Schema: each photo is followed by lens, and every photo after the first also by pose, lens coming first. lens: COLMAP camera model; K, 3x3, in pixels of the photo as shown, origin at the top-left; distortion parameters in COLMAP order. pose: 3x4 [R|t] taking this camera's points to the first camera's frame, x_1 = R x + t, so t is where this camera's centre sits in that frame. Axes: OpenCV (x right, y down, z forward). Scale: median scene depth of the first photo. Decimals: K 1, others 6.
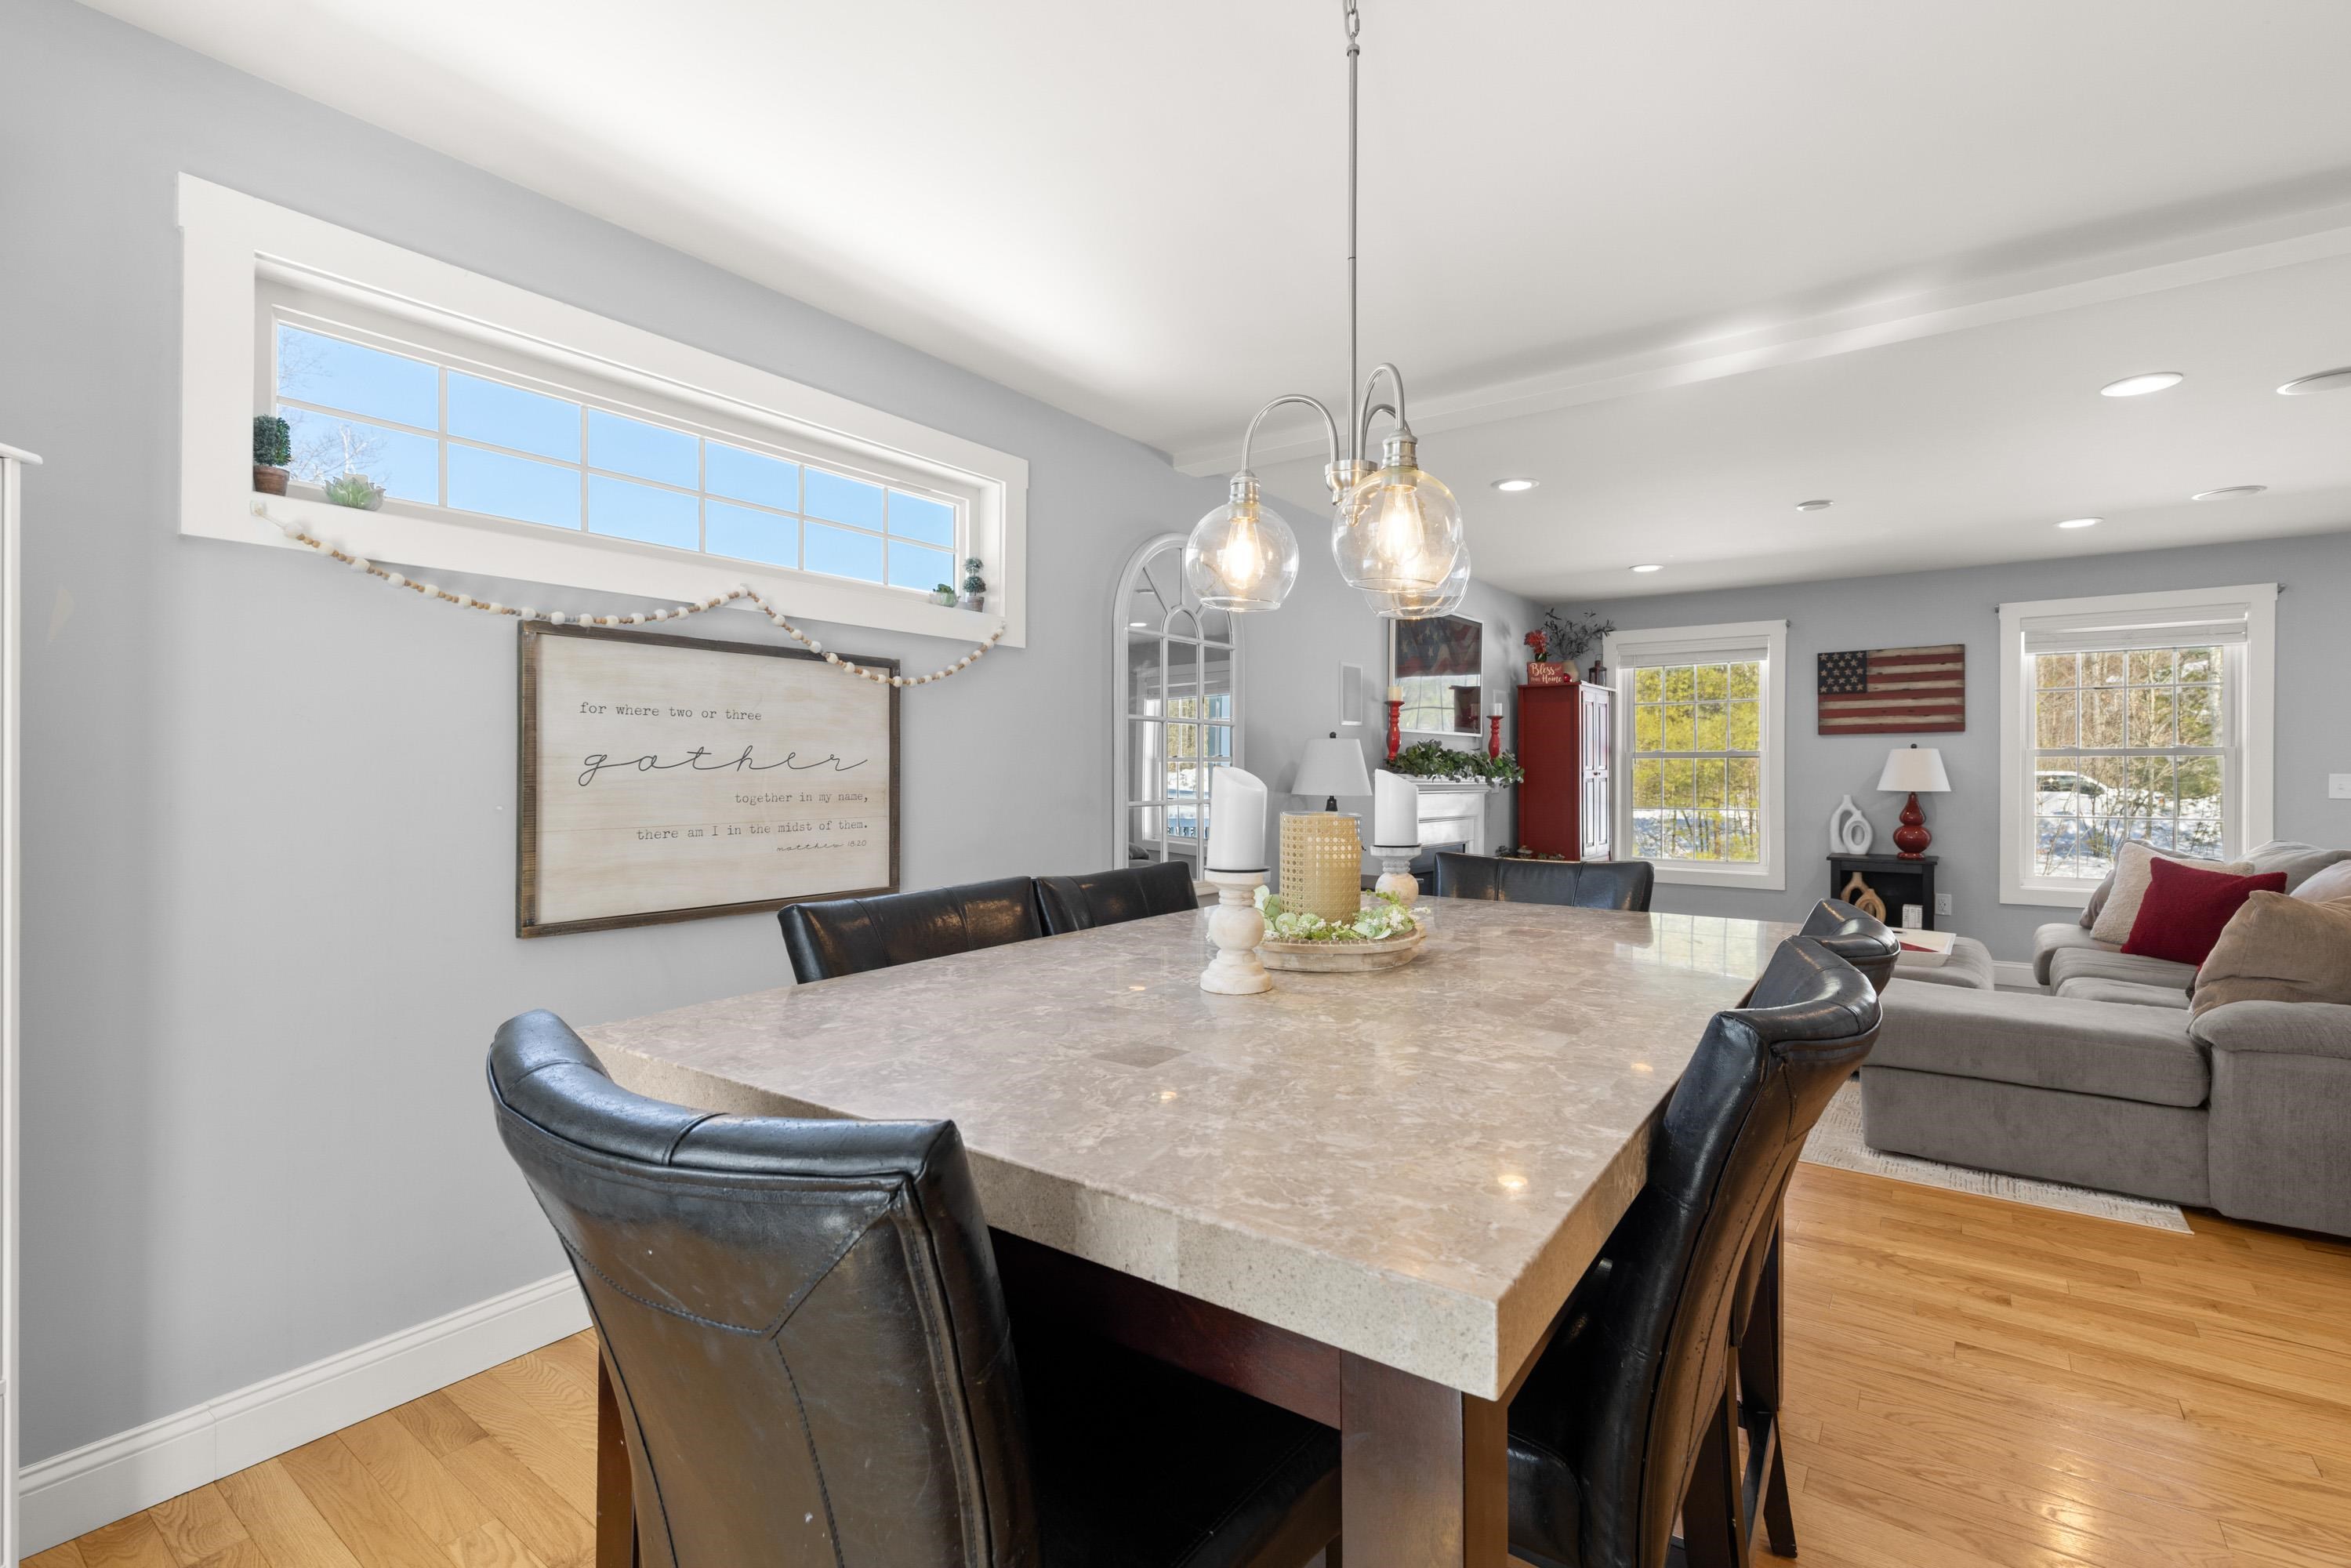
lens RADIAL K [[1071.9, 0, 1189.8], [0, 1071.9, 766.6], [0, 0, 1]] dist [0.004897, 0.000522]
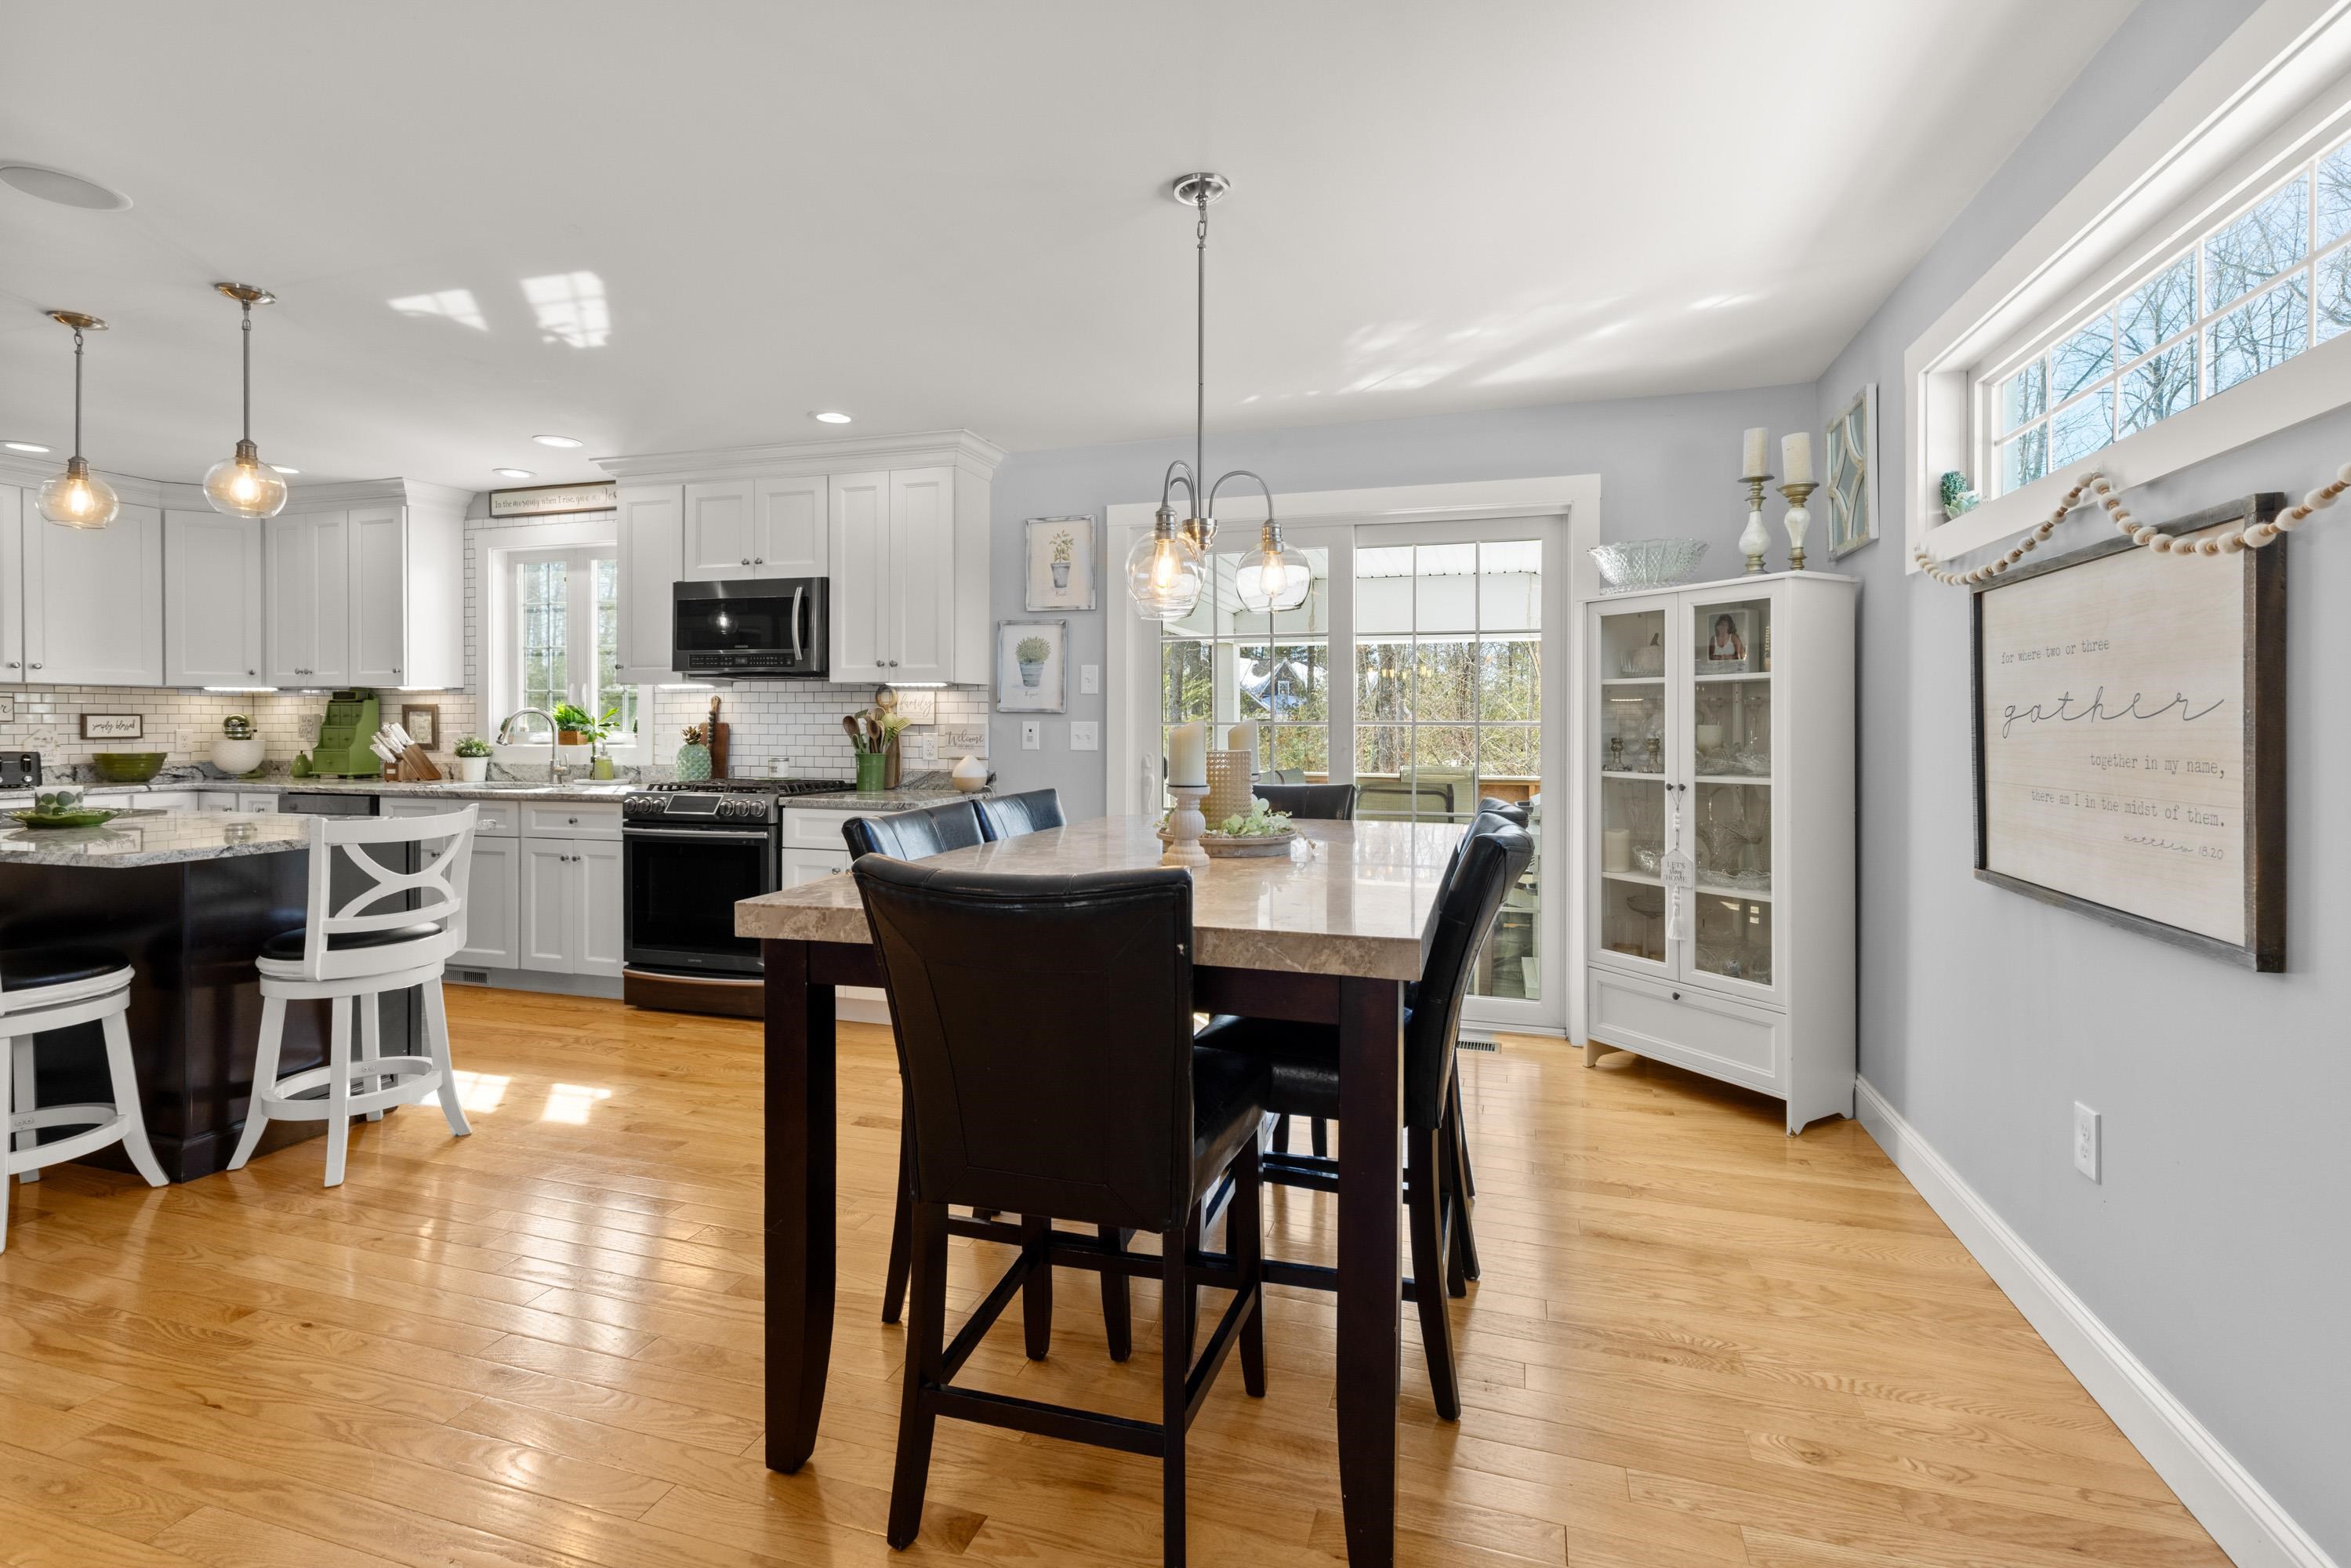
lens RADIAL K [[1071.9, 0, 1188.1], [0, 1071.9, 731.2], [0, 0, 1]] dist [0.004897, 0.000522]
pose [[-0.949300, -0.001503, -0.314369, 0.234538], [-0.002121, 0.999996, 0.001626, 0.006436], [0.314365, 0.002210, -0.949299, 0.885581]]
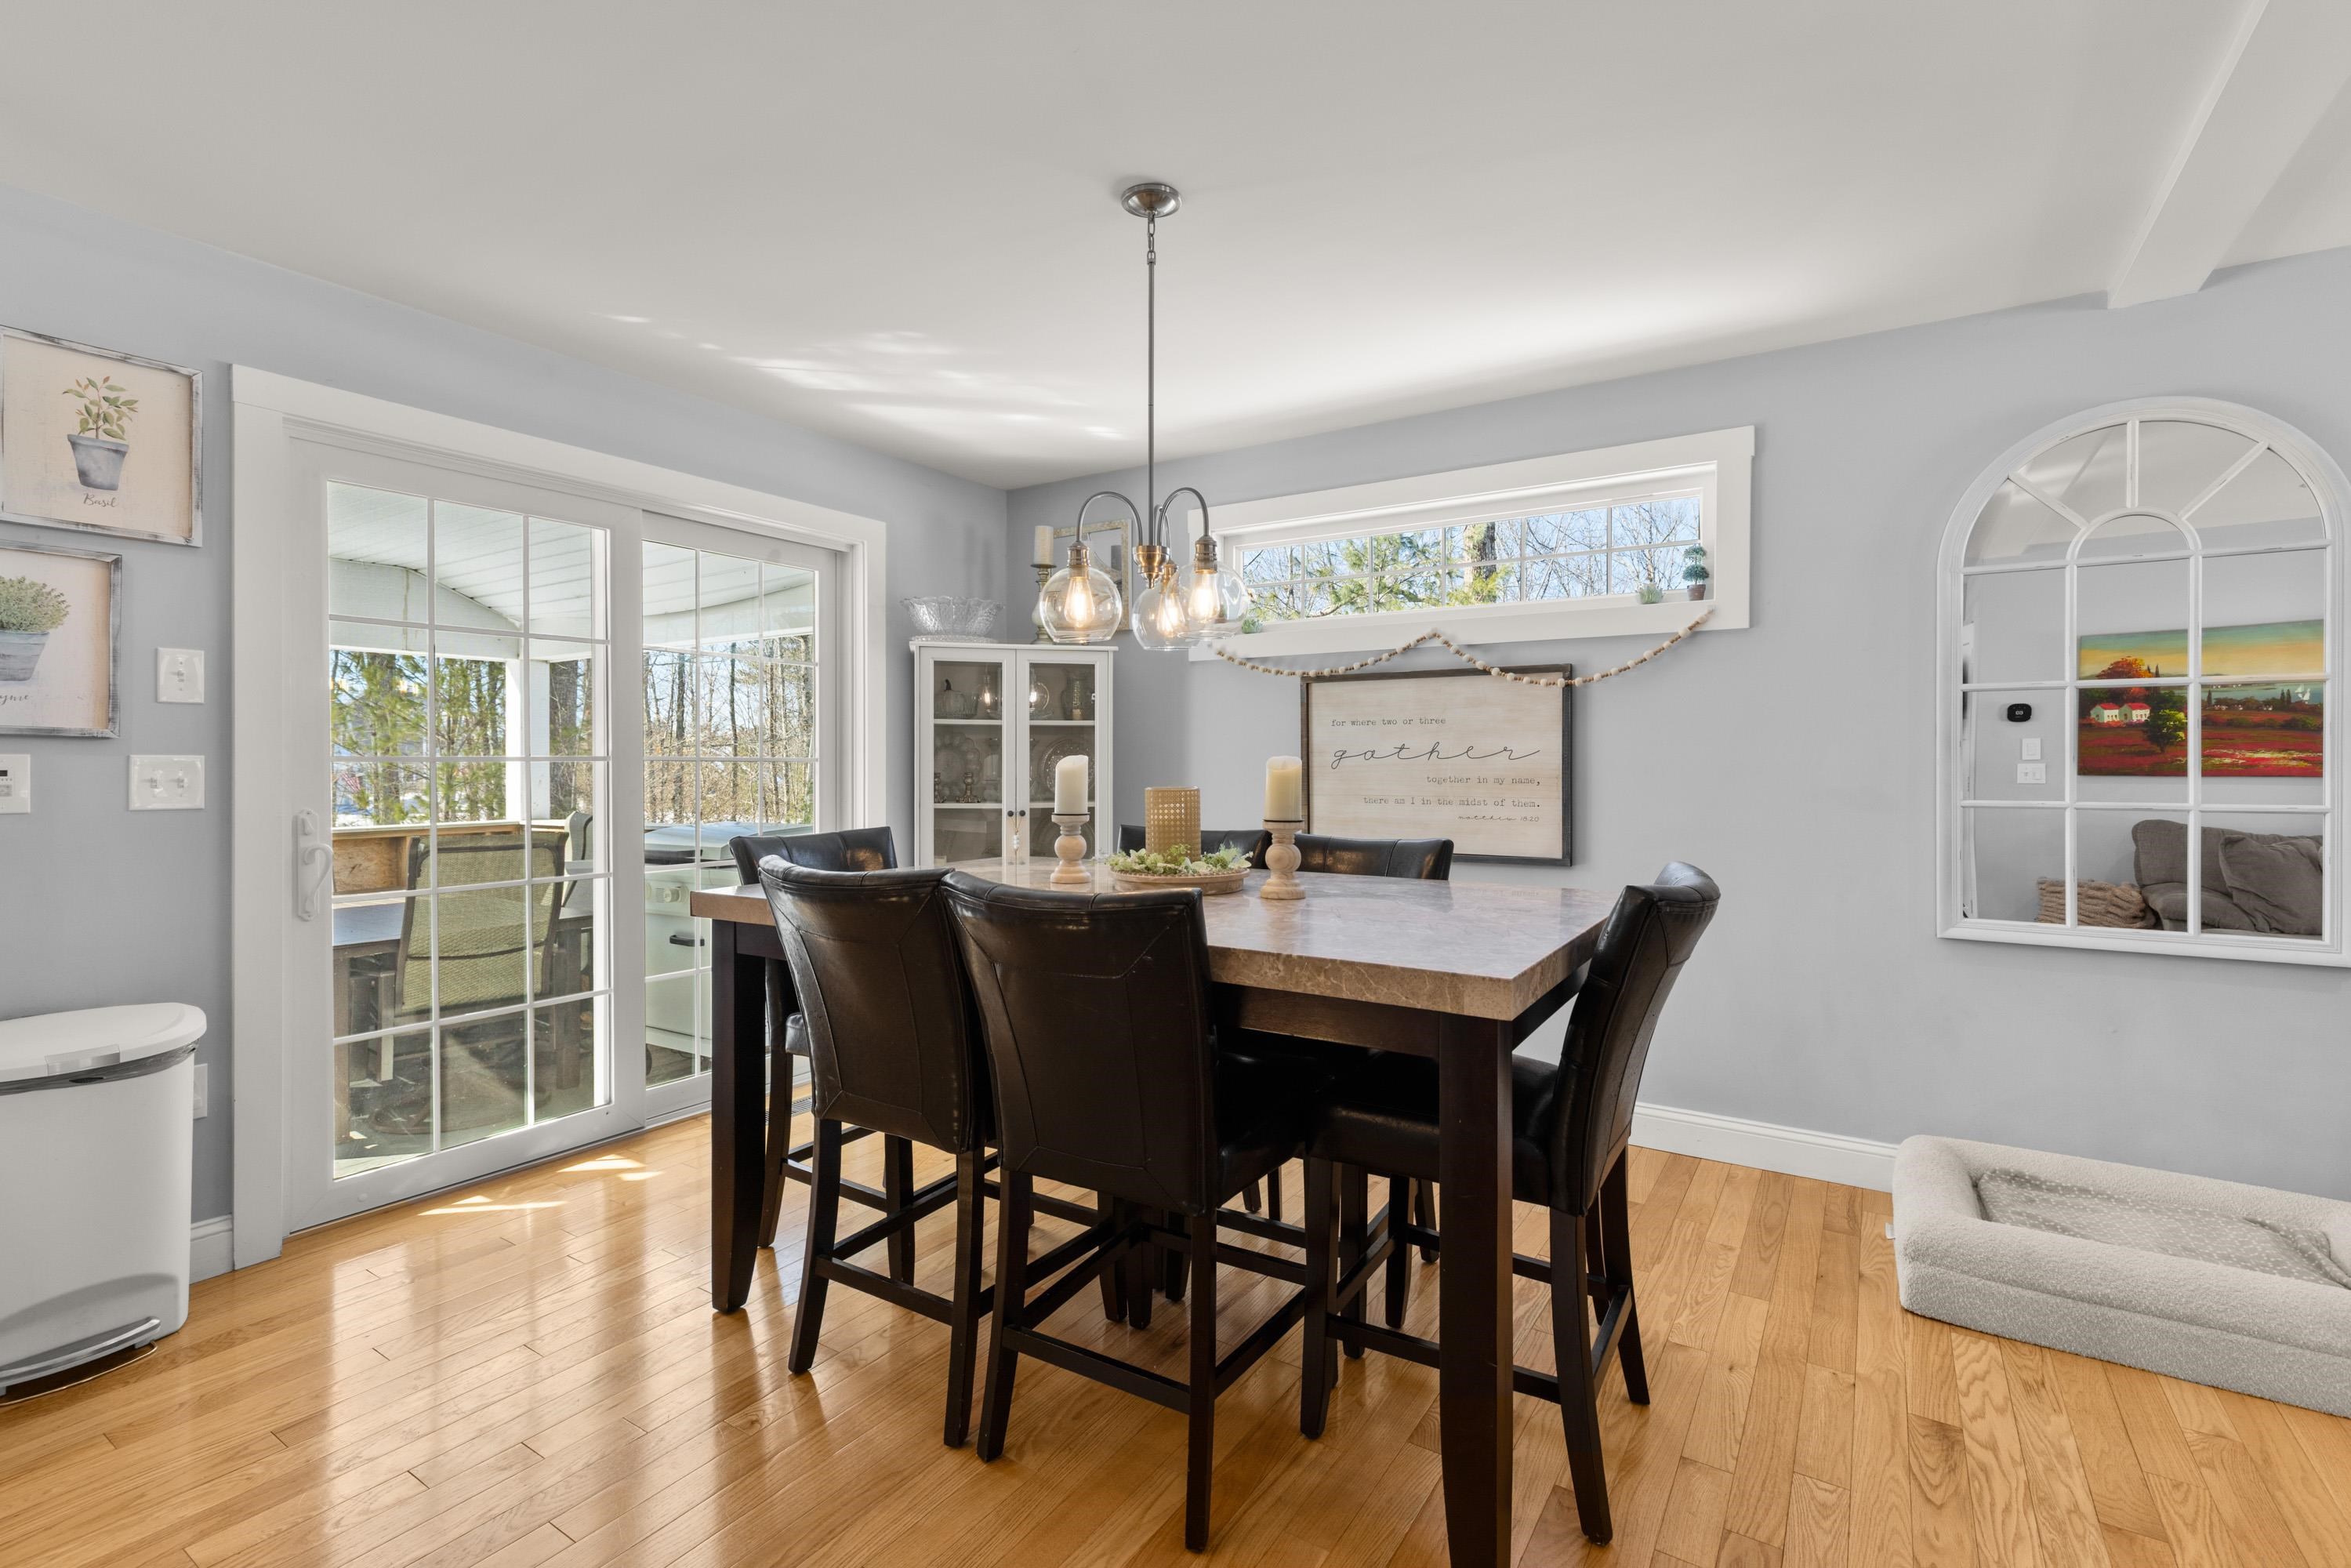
lens RADIAL K [[1071.9, 0, 1181.6], [0, 1071.9, 769.0], [0, 0, 1]] dist [0.004897, 0.000522]
pose [[0.047868, 0.003668, -0.998847, 0.583546], [0.002929, 0.999988, 0.003813, 0.005802], [0.998849, -0.003108, 0.047856, 0.354621]]
